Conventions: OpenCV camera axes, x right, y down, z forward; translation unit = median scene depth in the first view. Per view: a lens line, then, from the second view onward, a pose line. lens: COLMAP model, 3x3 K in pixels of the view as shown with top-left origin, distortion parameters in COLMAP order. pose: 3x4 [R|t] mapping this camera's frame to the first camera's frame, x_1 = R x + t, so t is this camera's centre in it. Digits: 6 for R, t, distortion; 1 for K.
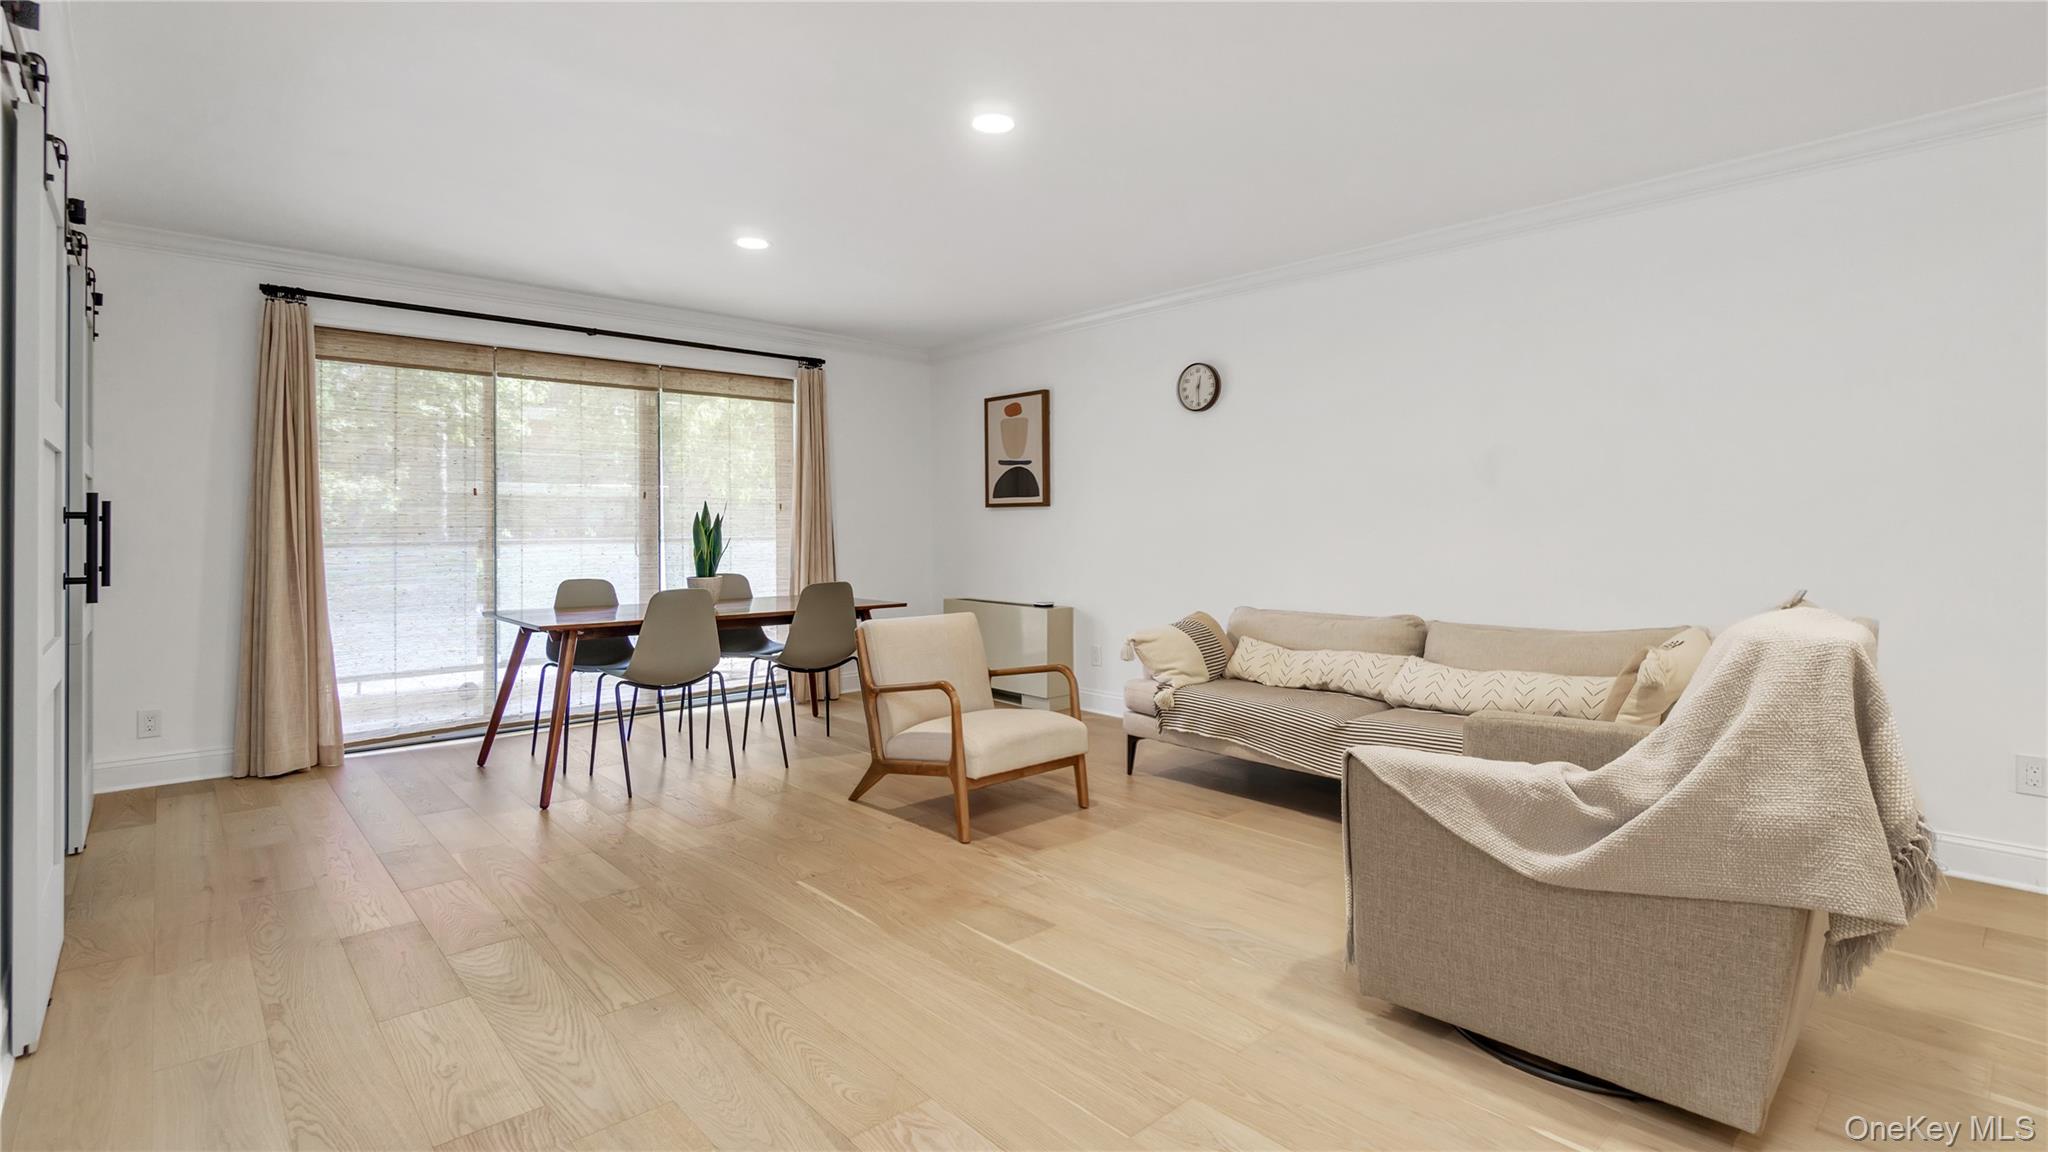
lens RADIAL K [[949.1, 0, 1026.3], [0, 949.1, 538.0], [0, 0, 1]] dist [0.000863, 0.000133]
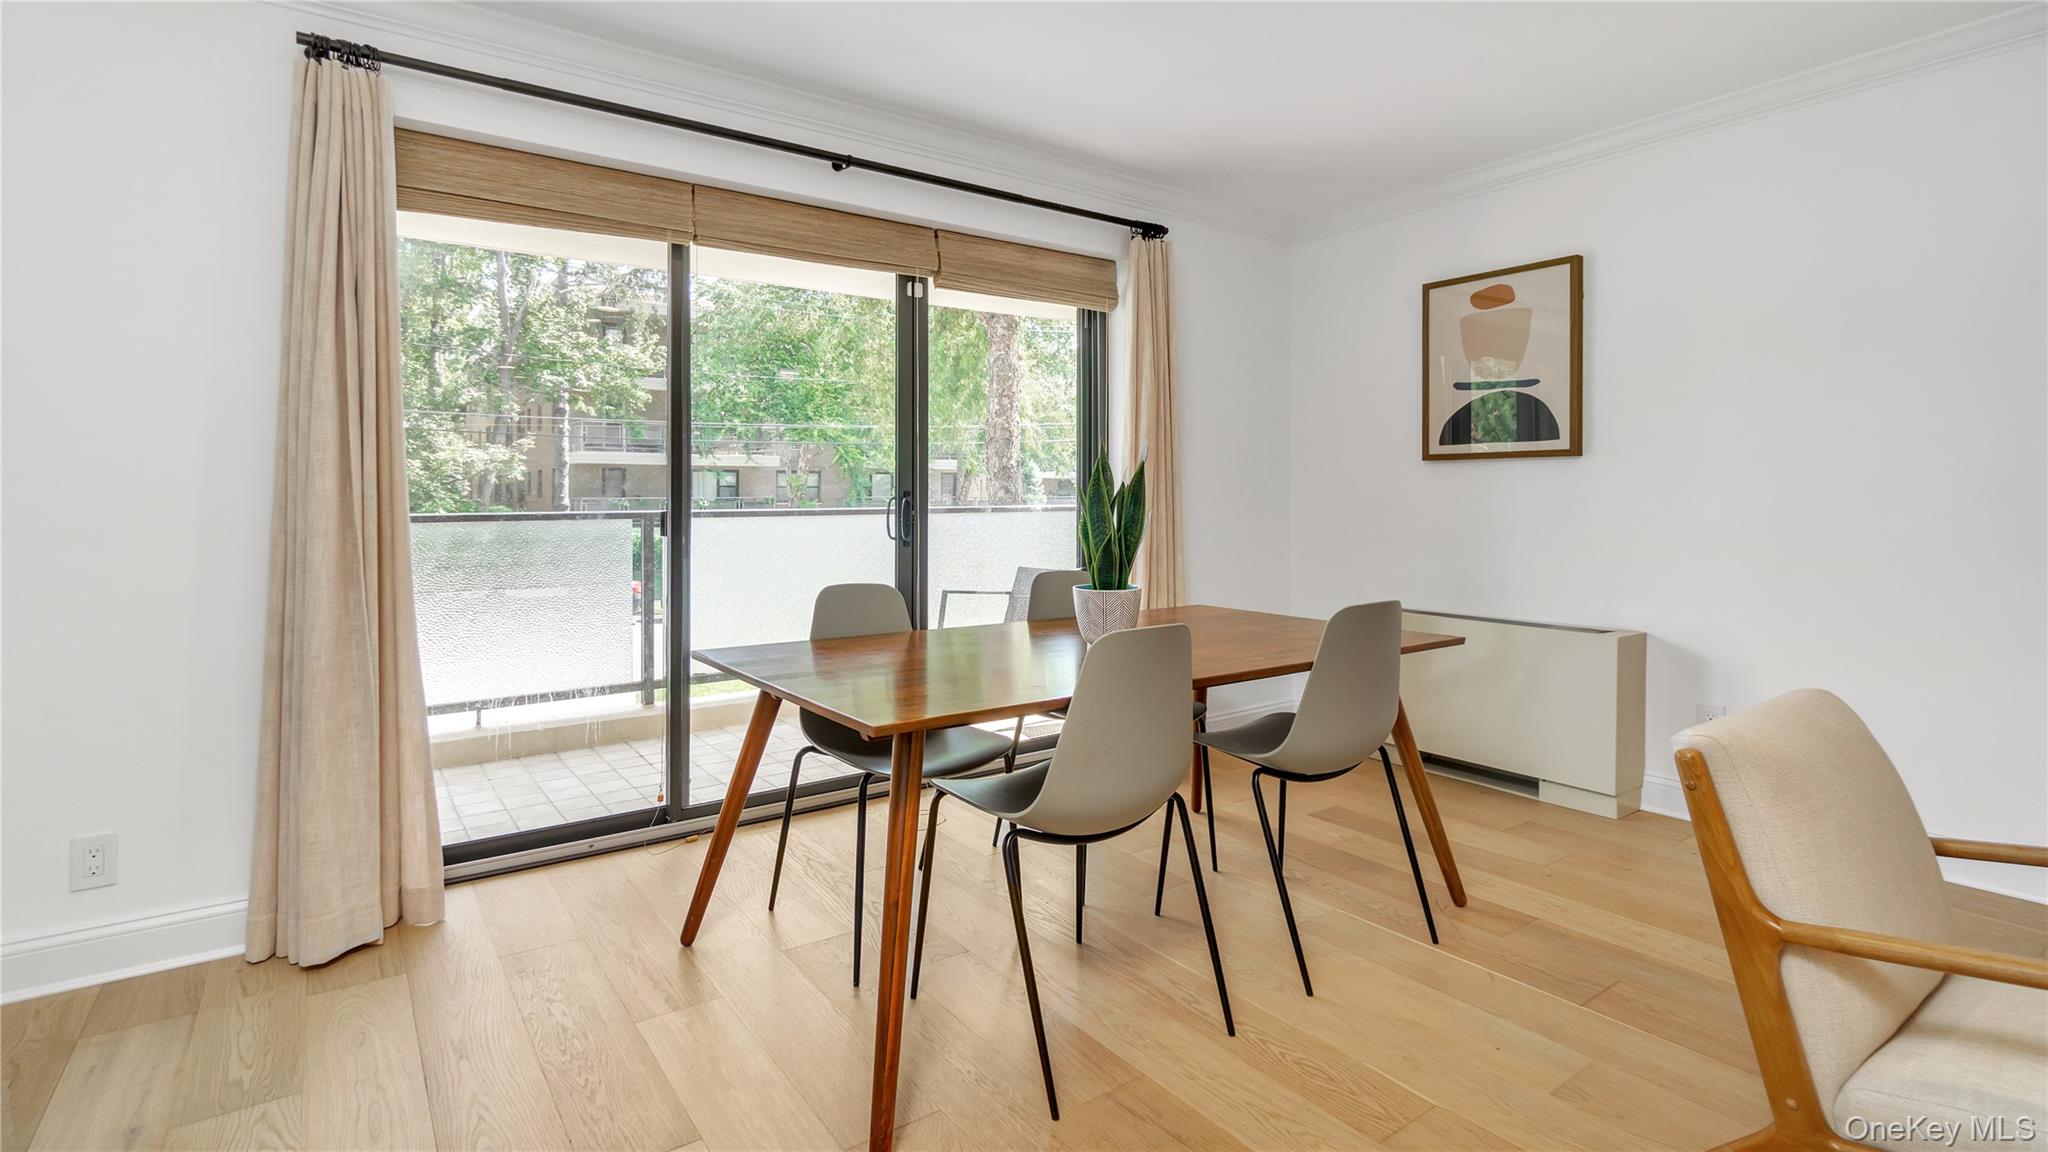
lens RADIAL K [[968.6, 0, 1020.9], [0, 968.6, 510.2], [0, 0, 1]] dist [-0.001847, -0.000178]
pose [[0.994011, 0.002989, -0.109240, -0.250564], [-0.002885, 0.999995, 0.001112, 0.000046], [0.109243, -0.000790, 0.994015, 0.368630]]
